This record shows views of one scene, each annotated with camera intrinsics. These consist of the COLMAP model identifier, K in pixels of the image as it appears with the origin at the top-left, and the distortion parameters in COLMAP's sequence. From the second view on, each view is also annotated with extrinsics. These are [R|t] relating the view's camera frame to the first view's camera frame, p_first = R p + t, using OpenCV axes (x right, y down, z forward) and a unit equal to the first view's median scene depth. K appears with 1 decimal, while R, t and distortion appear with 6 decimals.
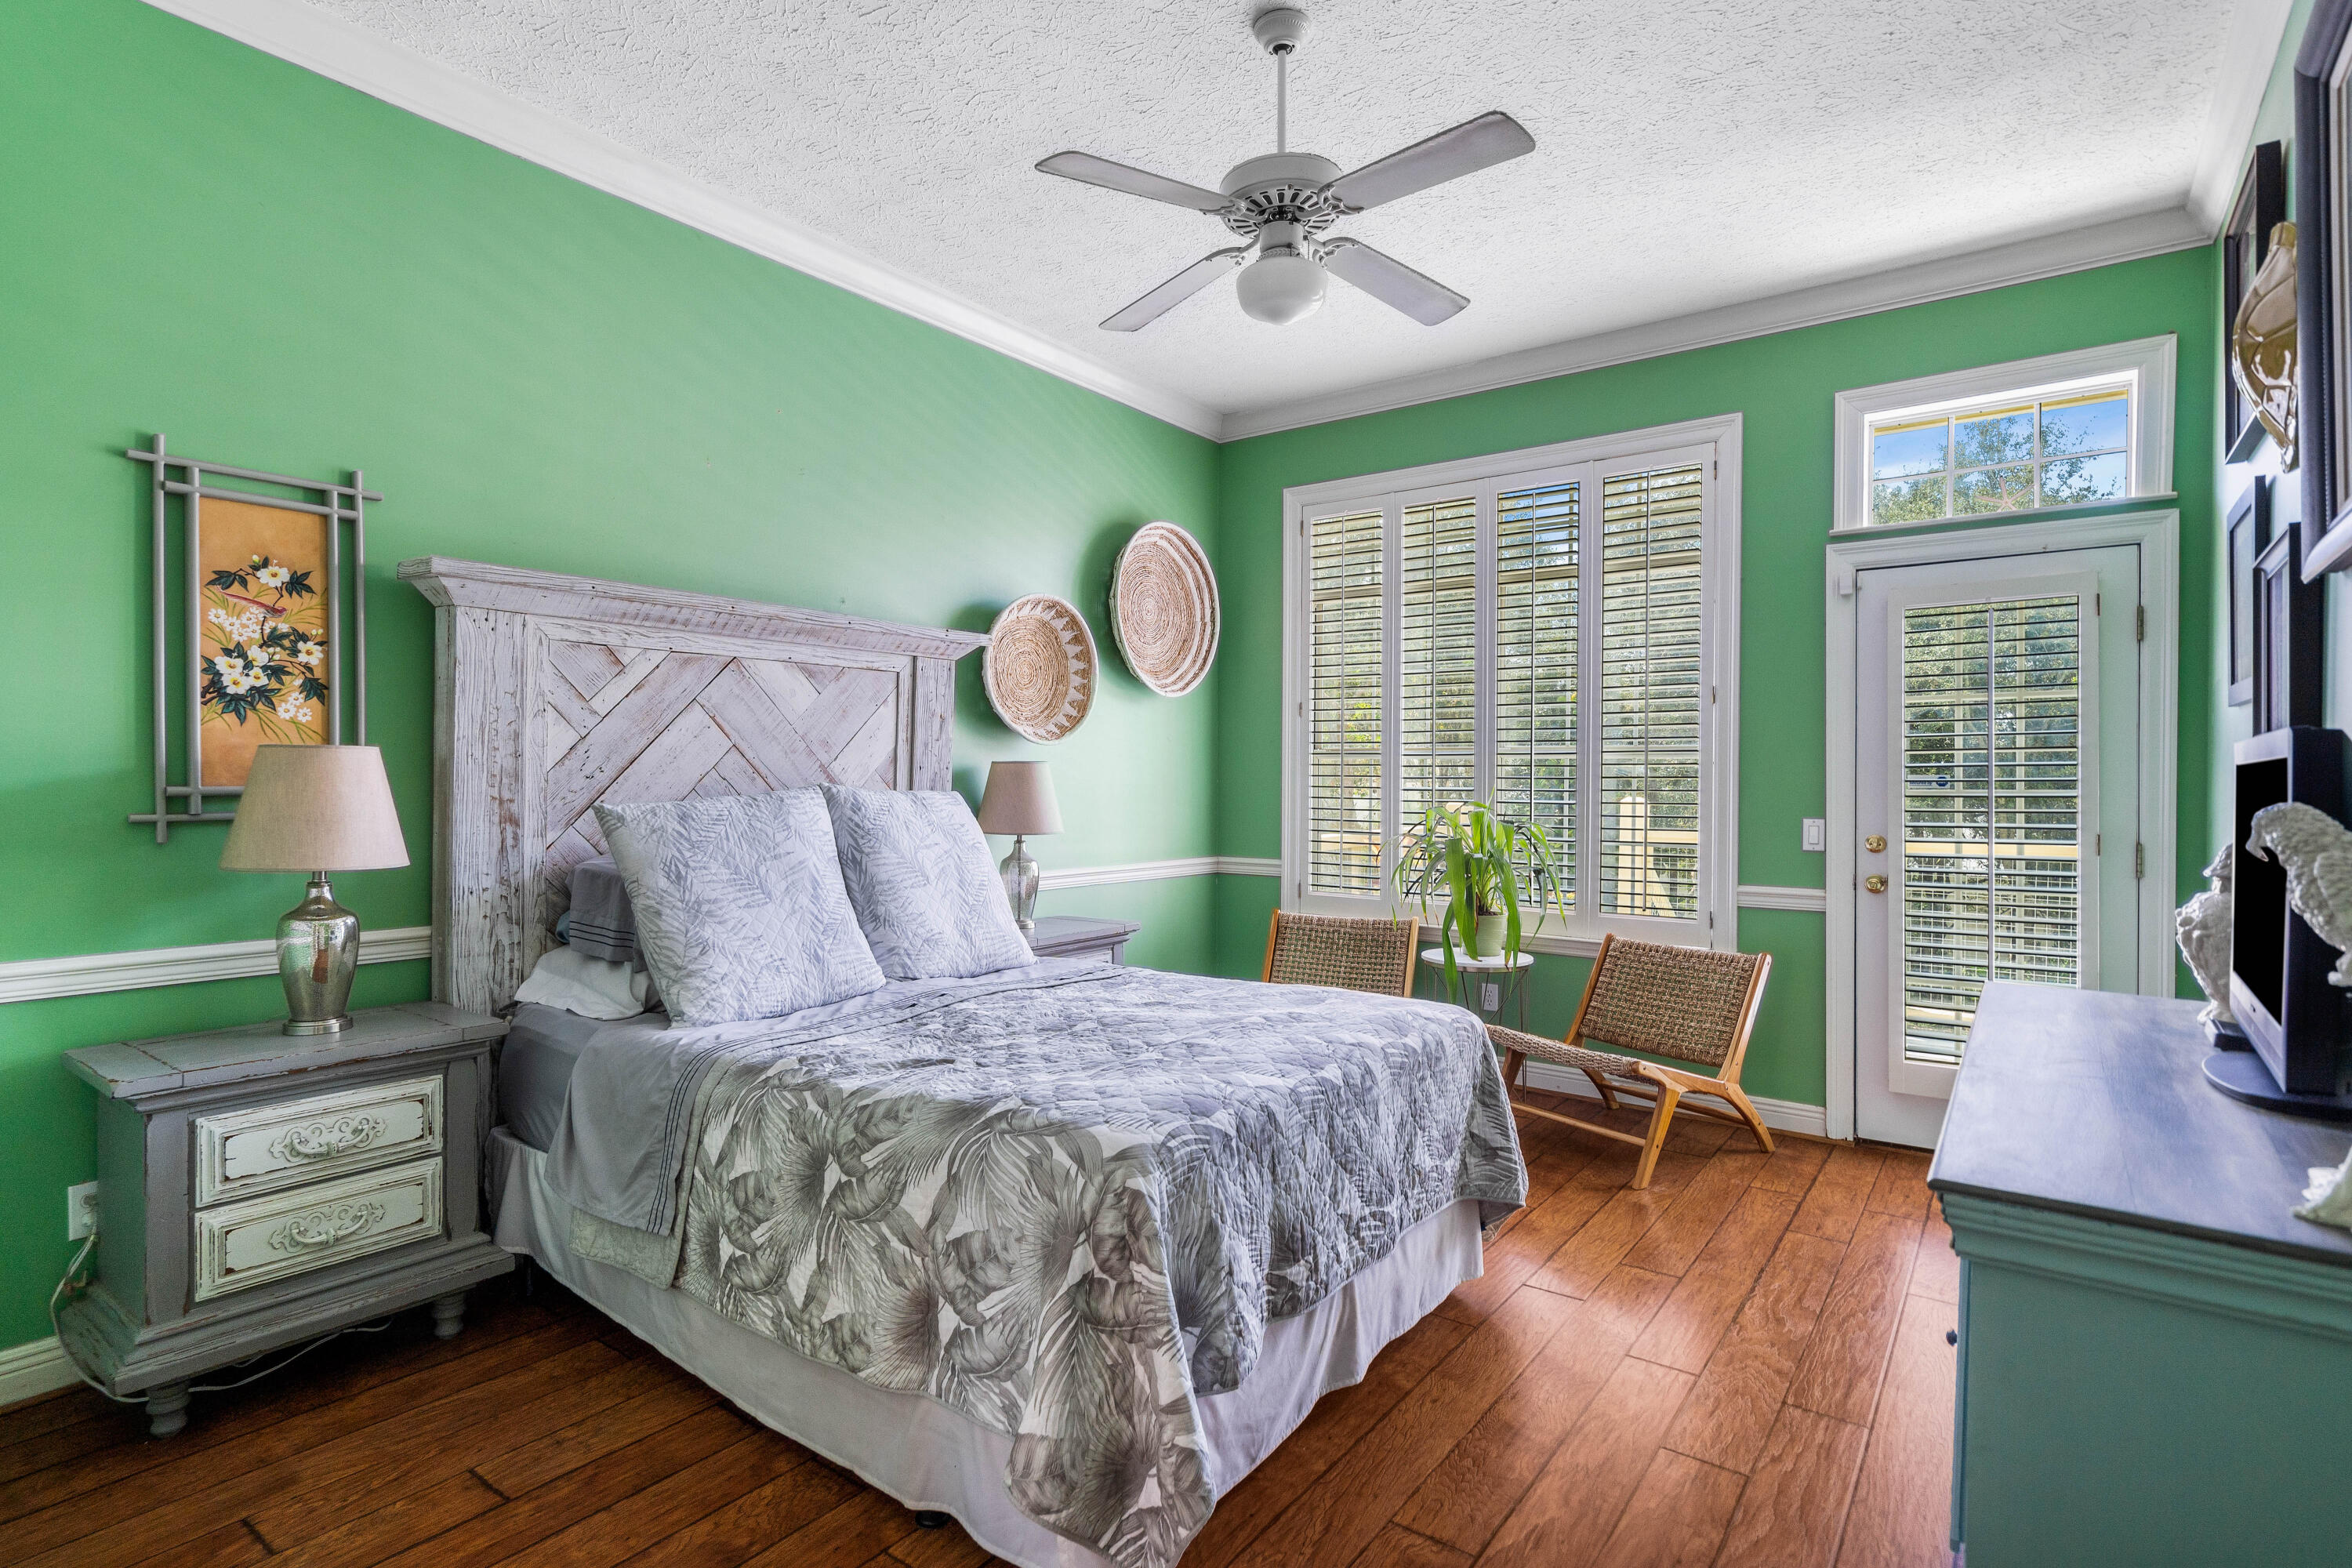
lens RADIAL K [[1167.0, 0, 1134.9], [0, 1167.0, 788.5], [0, 0, 1]] dist [-0.003894, 0.005076]
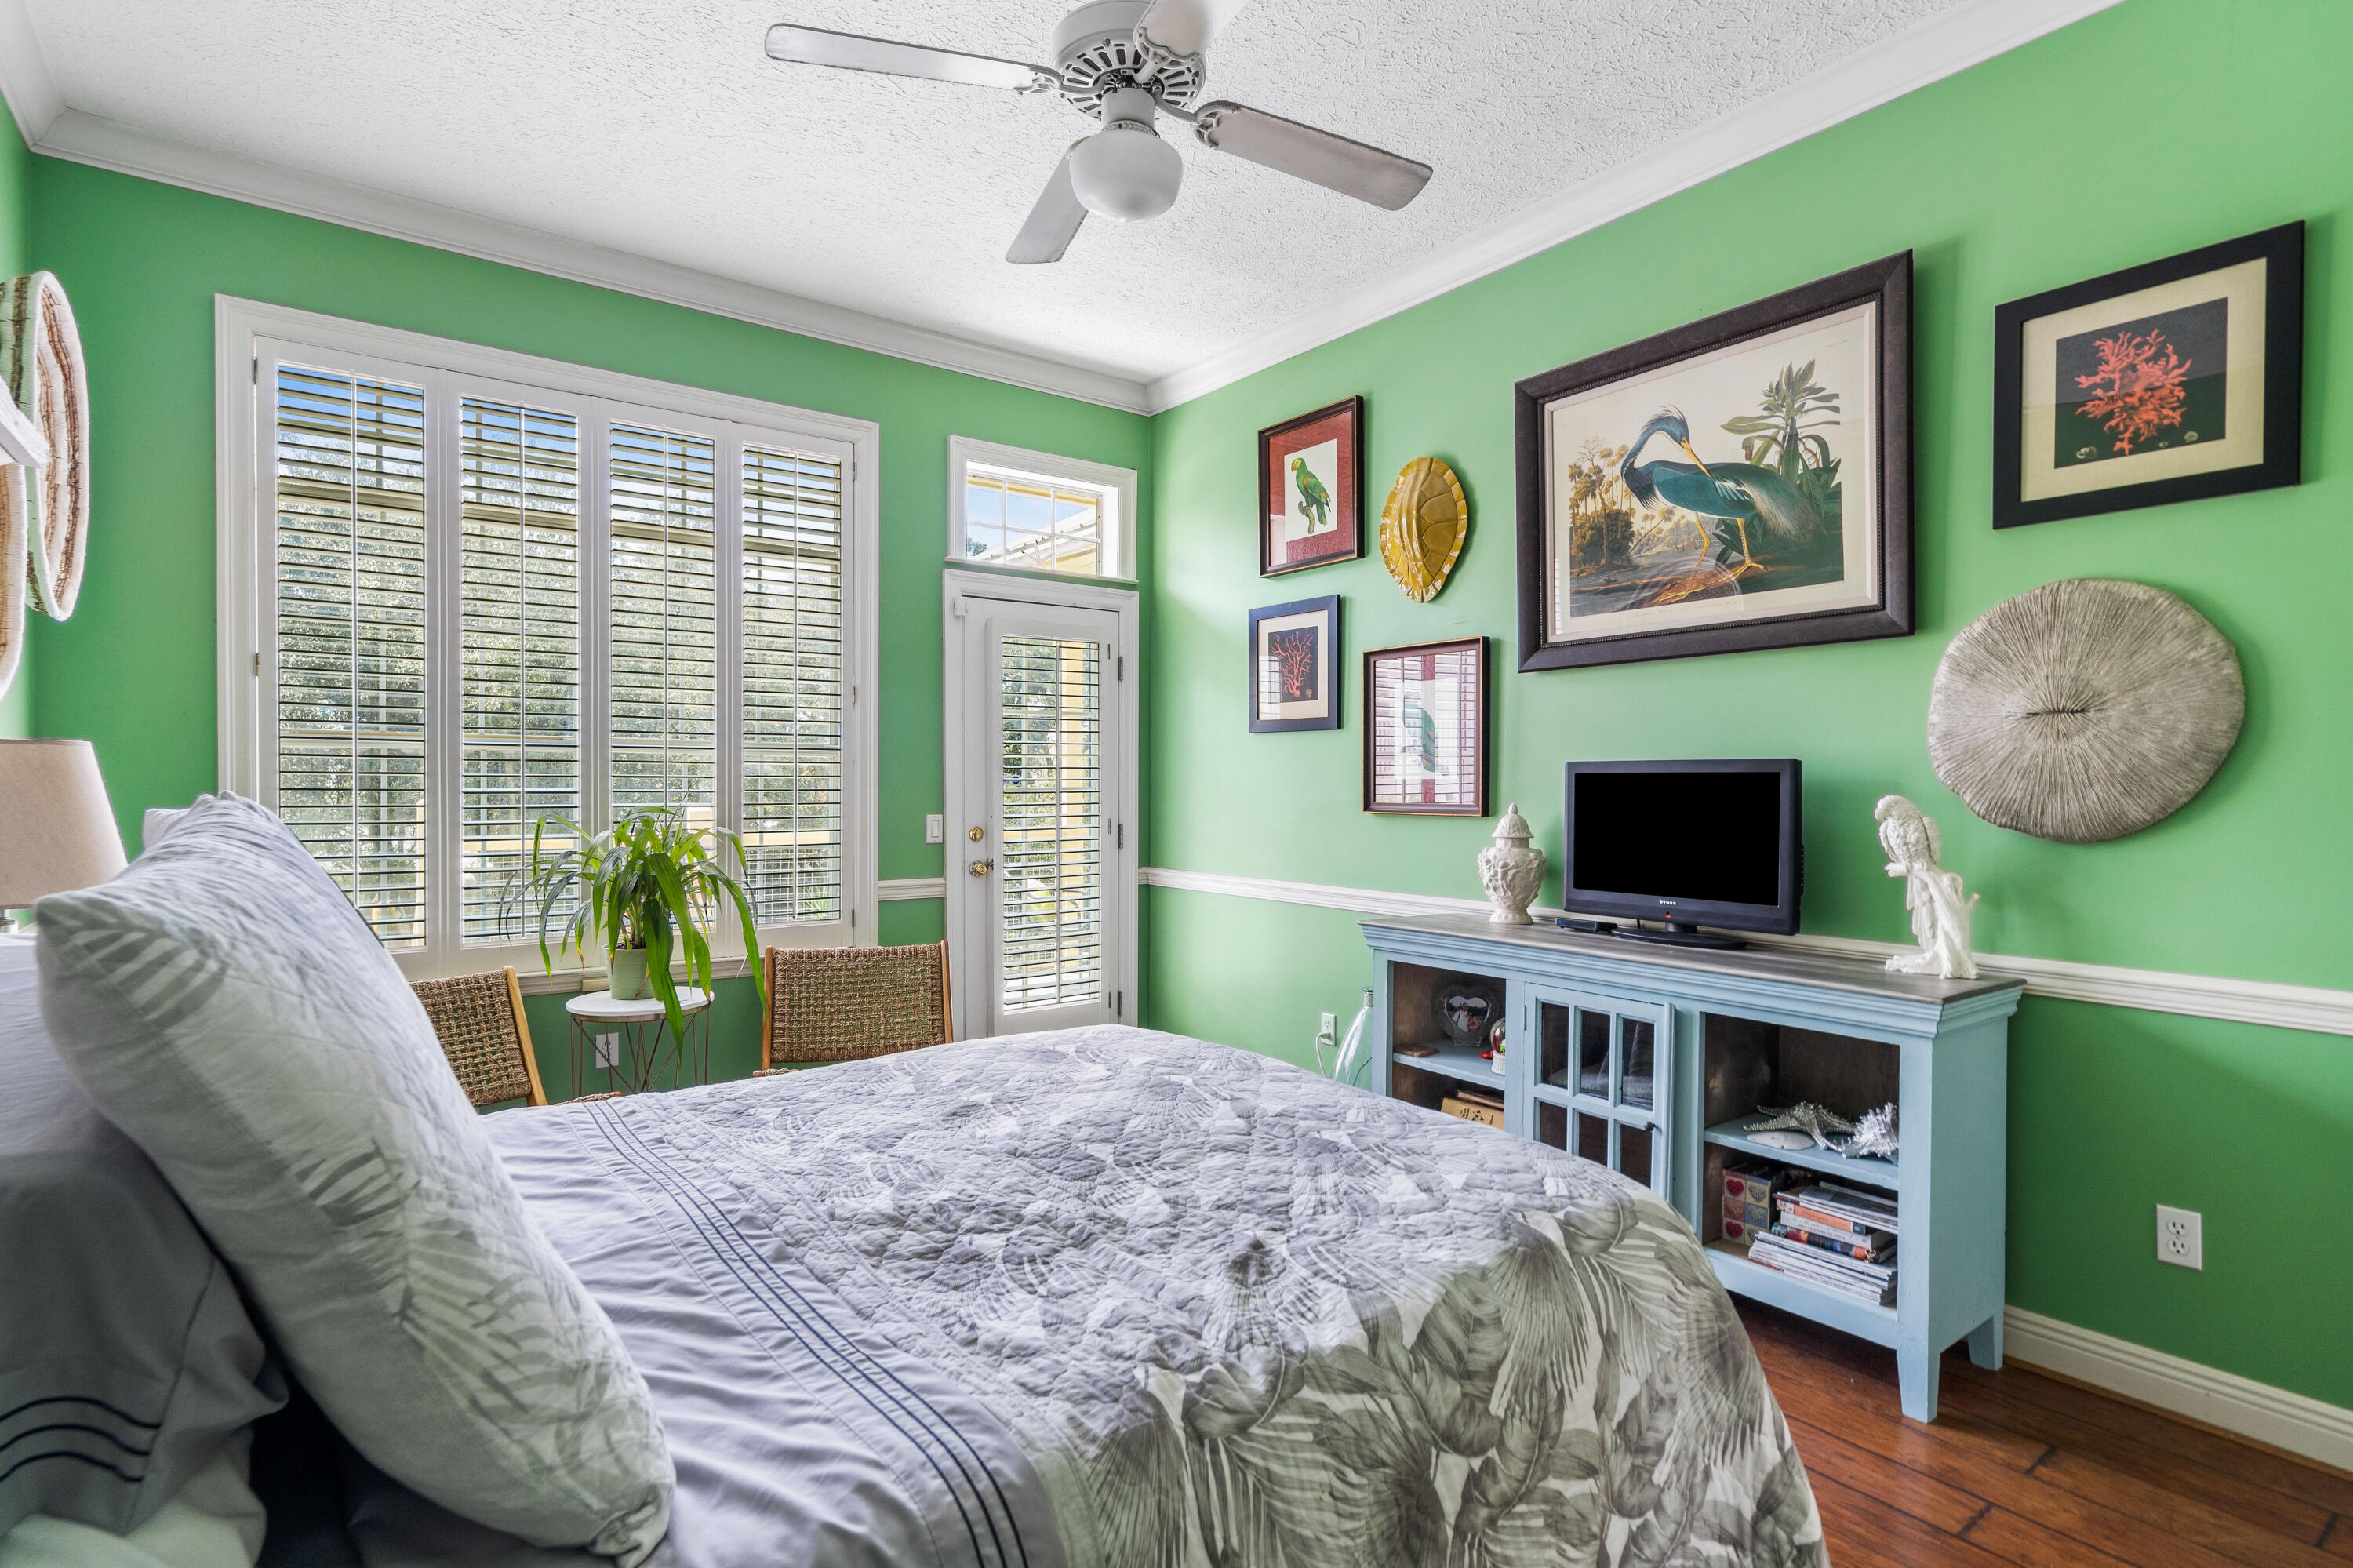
lens RADIAL K [[1167.5, 0, 1165.4], [0, 1167.5, 793.4], [0, 0, 1]] dist [-0.003894, 0.005076]
pose [[0.279282, -0.013398, 0.960116, -0.423691], [0.005132, 0.999909, 0.012460, -0.006359], [-0.960195, 0.001448, 0.279326, 0.488429]]
